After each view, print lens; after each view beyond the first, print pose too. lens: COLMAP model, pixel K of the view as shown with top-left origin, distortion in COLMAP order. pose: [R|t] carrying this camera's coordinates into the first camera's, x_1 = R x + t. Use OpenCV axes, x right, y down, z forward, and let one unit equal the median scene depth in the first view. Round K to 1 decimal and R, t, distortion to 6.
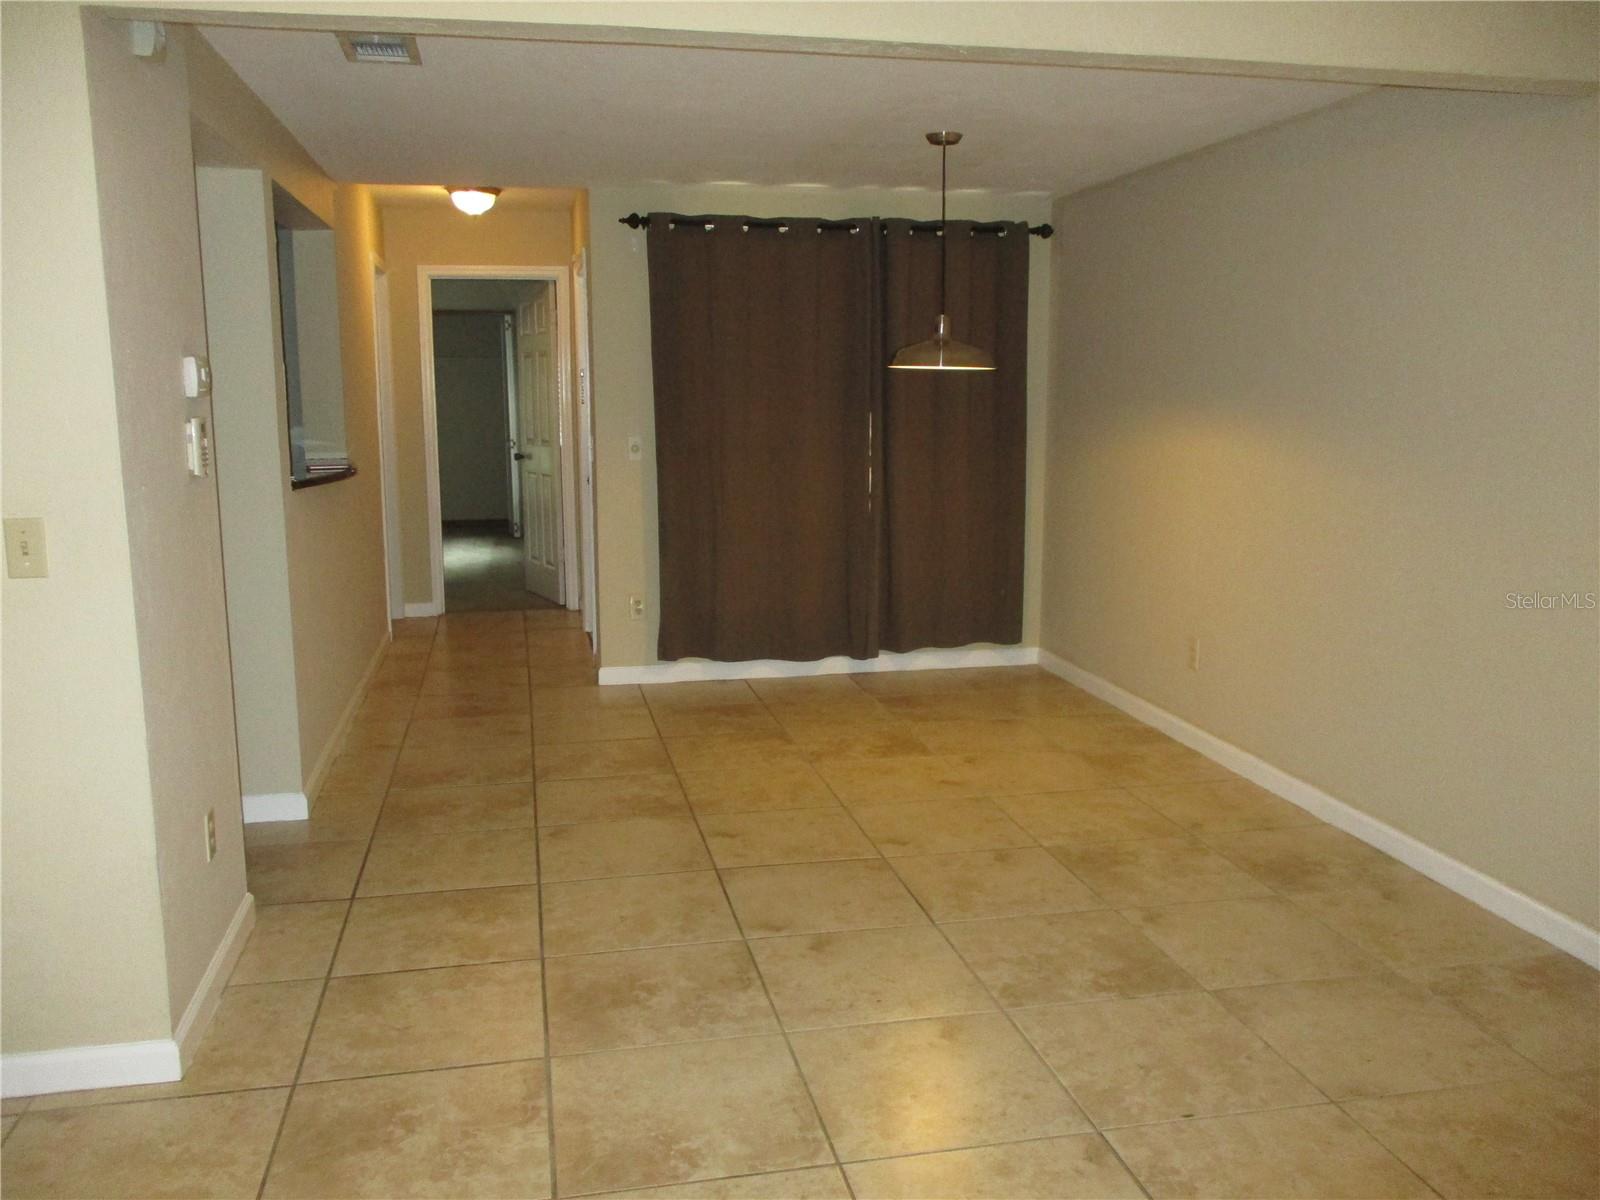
lens RADIAL K [[1341.3, 0, 802.5], [0, 1341.3, 588.5], [0, 0, 1]] dist [-0.023218, 0.009511]
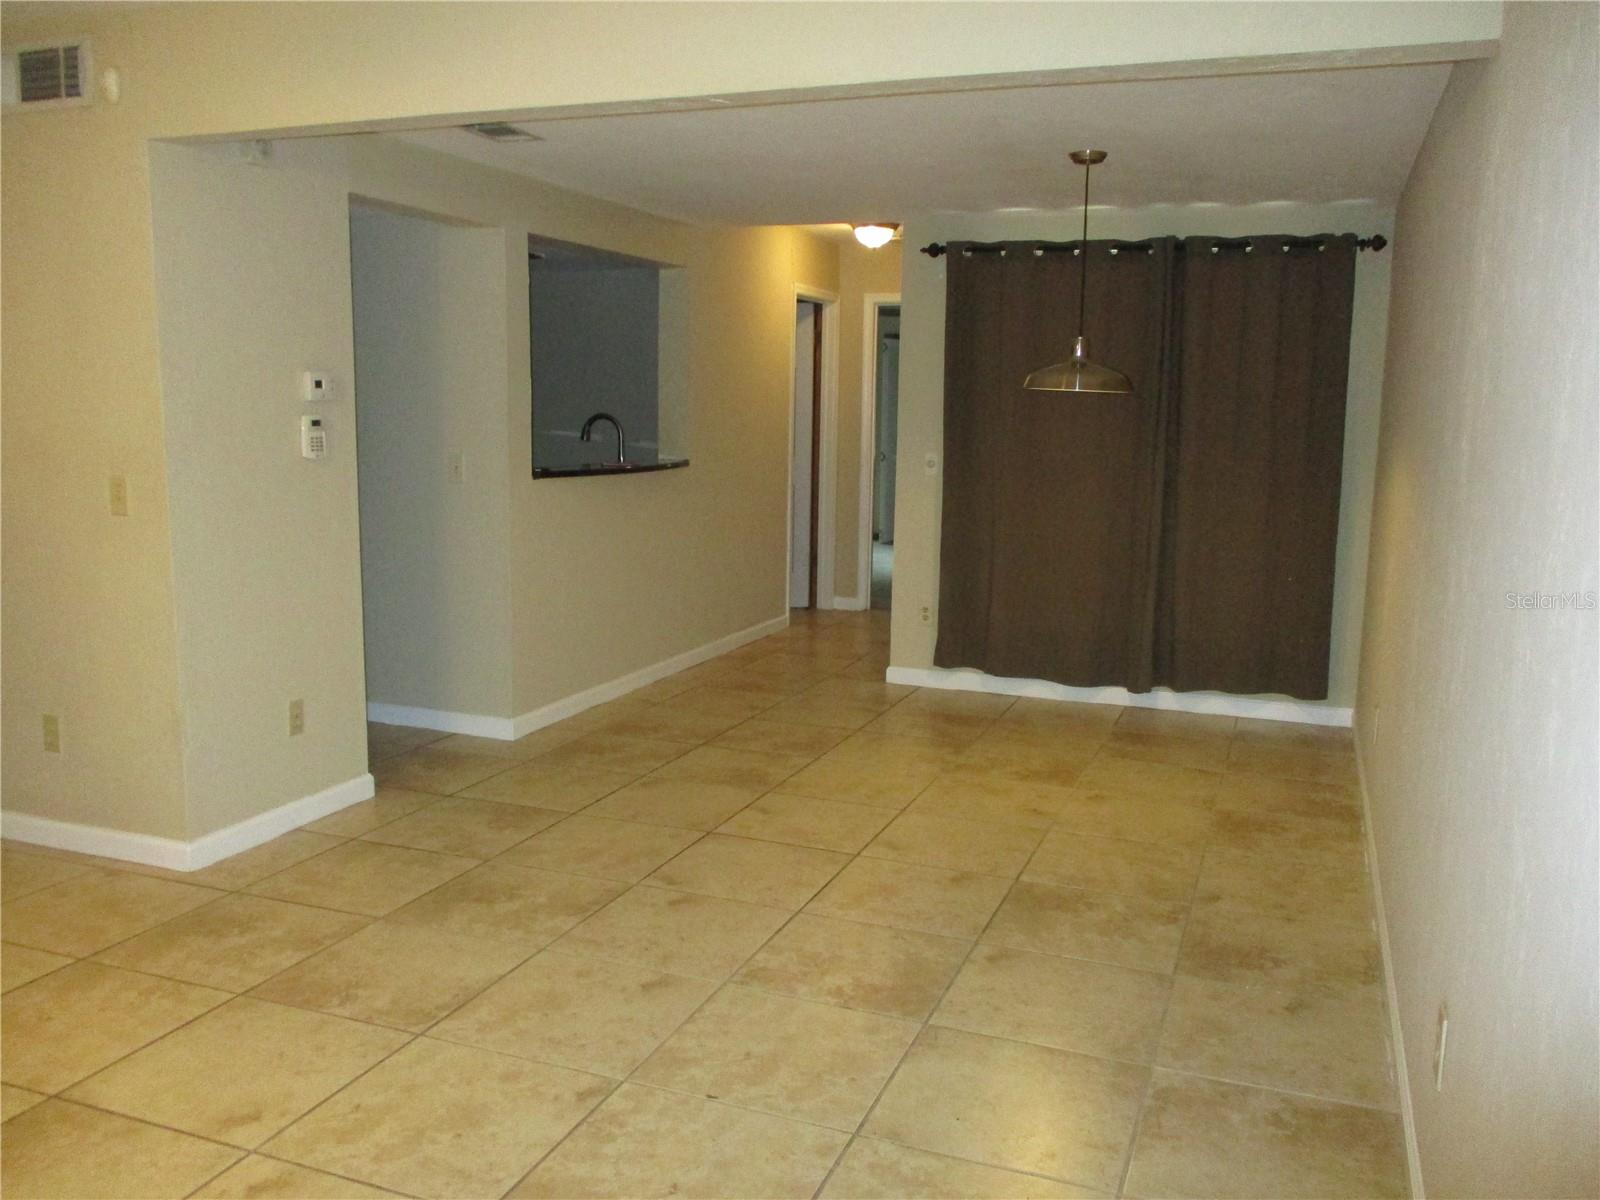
lens RADIAL K [[1341.3, 0, 802.5], [0, 1341.3, 588.5], [0, 0, 1]] dist [-0.023218, 0.009511]
pose [[0.837898, 0.093983, -0.537674, 0.524005], [-0.102883, 0.994602, 0.013521, -0.014667], [0.536043, 0.043989, 0.843044, 0.079761]]
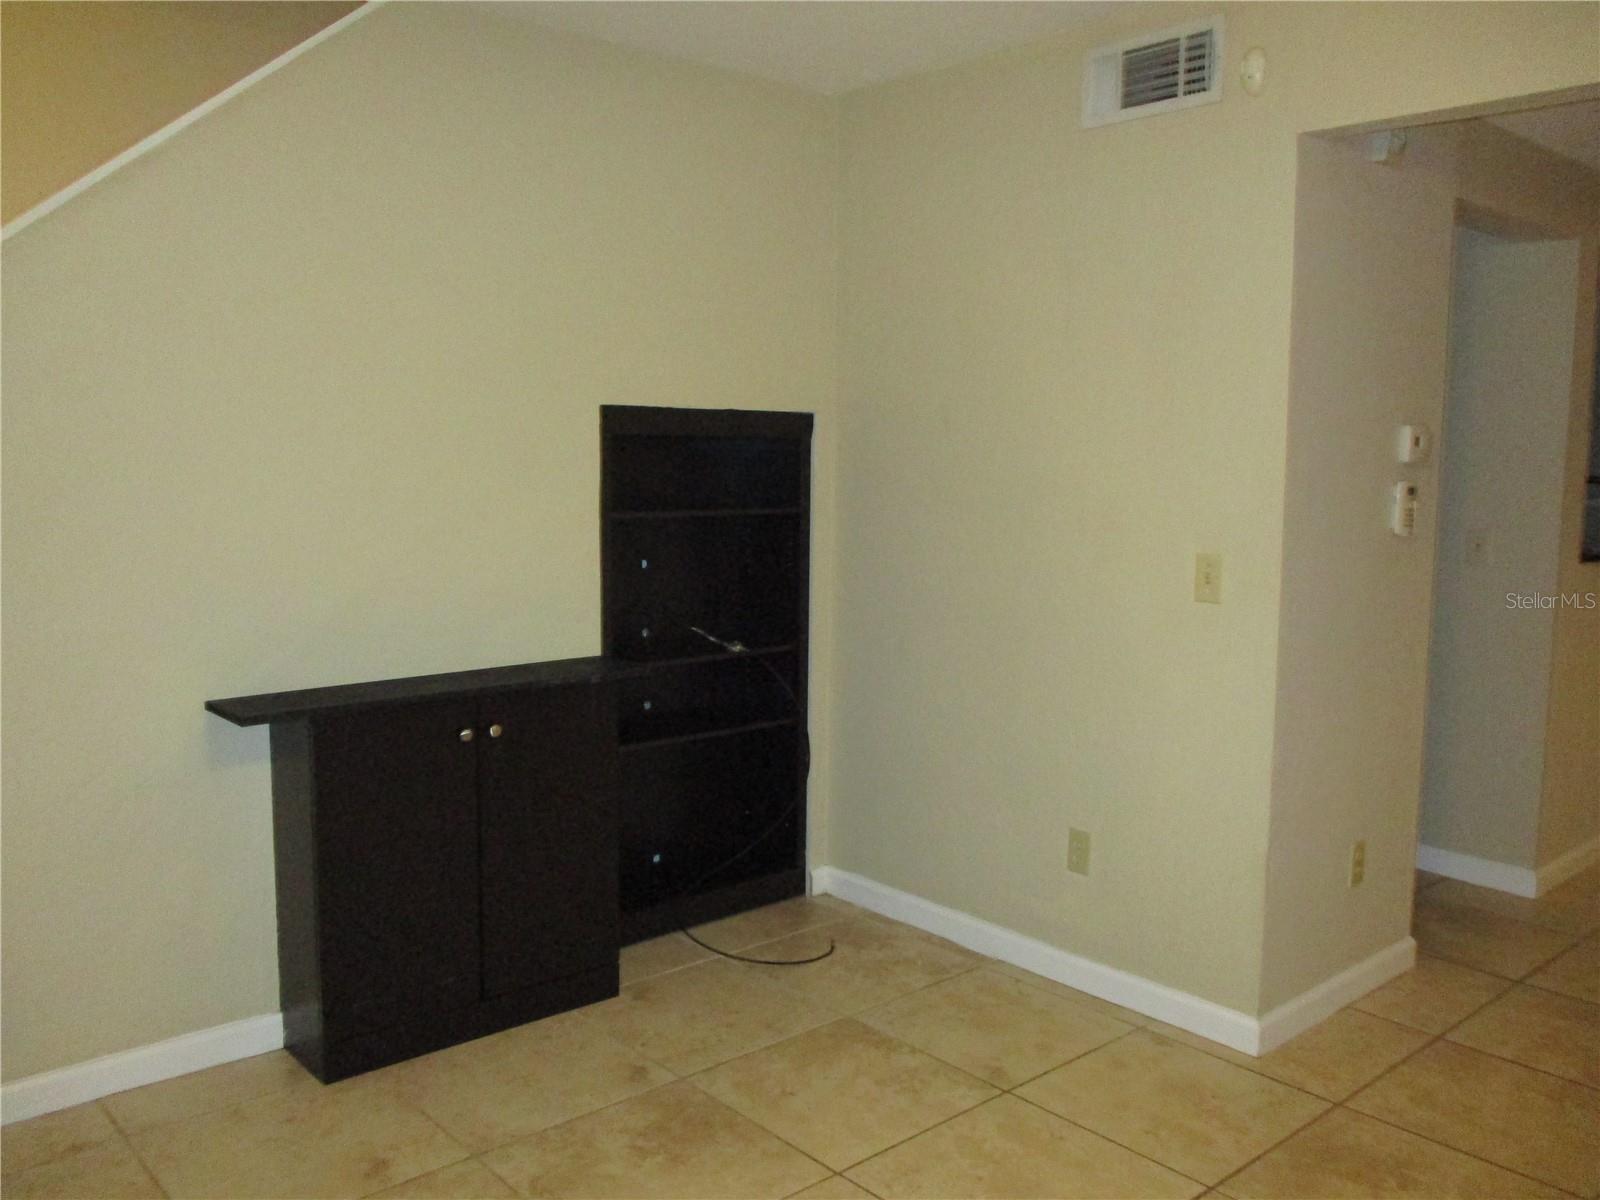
lens RADIAL K [[1341.3, 0, 802.5], [0, 1341.3, 588.5], [0, 0, 1]] dist [-0.023218, 0.009511]
pose [[0.493015, 0.108641, -0.863211, 0.177419], [-0.152300, 0.987630, 0.037315, -0.005616], [0.856587, 0.113071, 0.503462, 0.031688]]
